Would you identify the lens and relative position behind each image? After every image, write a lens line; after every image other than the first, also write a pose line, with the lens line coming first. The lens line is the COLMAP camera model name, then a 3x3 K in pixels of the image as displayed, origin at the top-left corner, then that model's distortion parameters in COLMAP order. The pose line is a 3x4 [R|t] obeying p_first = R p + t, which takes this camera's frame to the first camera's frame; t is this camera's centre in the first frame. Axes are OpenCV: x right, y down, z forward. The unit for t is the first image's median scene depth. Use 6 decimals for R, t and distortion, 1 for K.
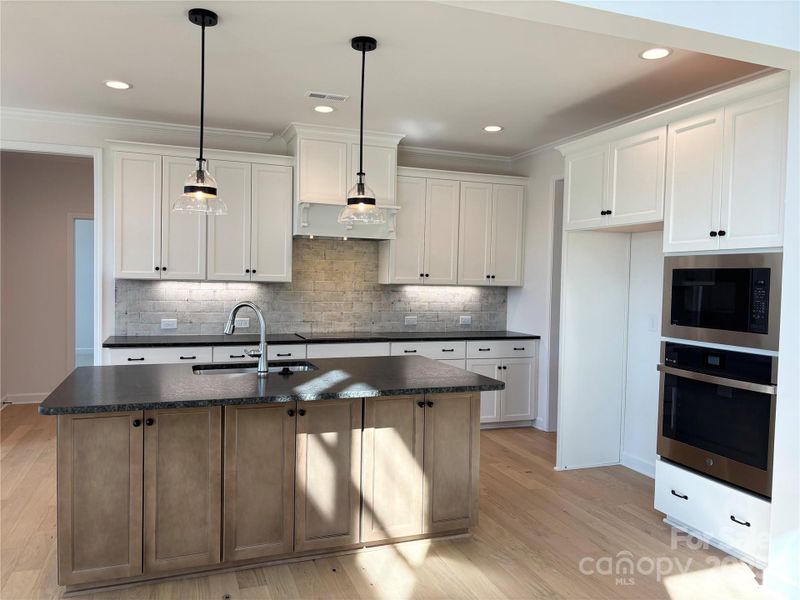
lens RADIAL K [[612.3, 0, 398.4], [0, 612.3, 299.7], [0, 0, 1]] dist [0.056119, -0.053627]
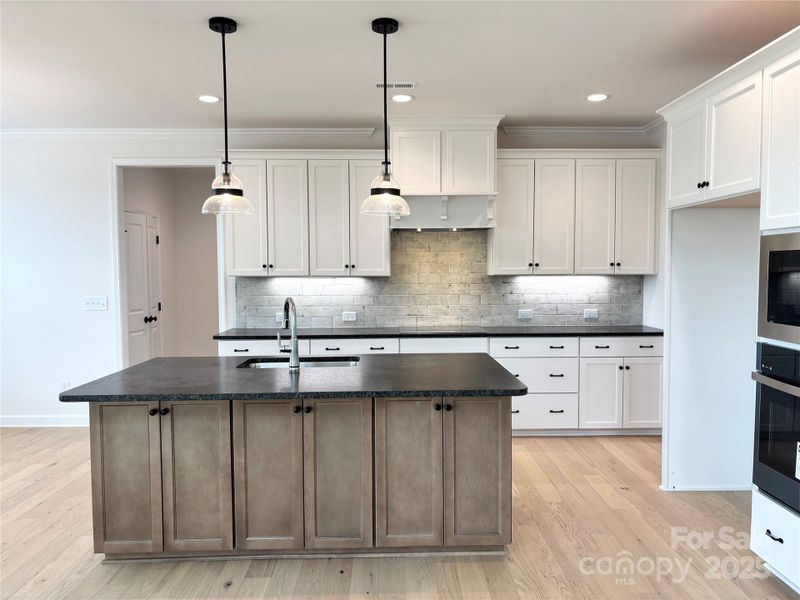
lens RADIAL K [[612.3, 0, 402.1], [0, 612.3, 300.6], [0, 0, 1]] dist [0.056119, -0.053627]
pose [[0.943379, -0.007309, -0.331637, 0.192647], [0.013115, 0.999797, 0.015271, -0.003807], [0.331458, -0.018756, 0.943283, 0.070685]]
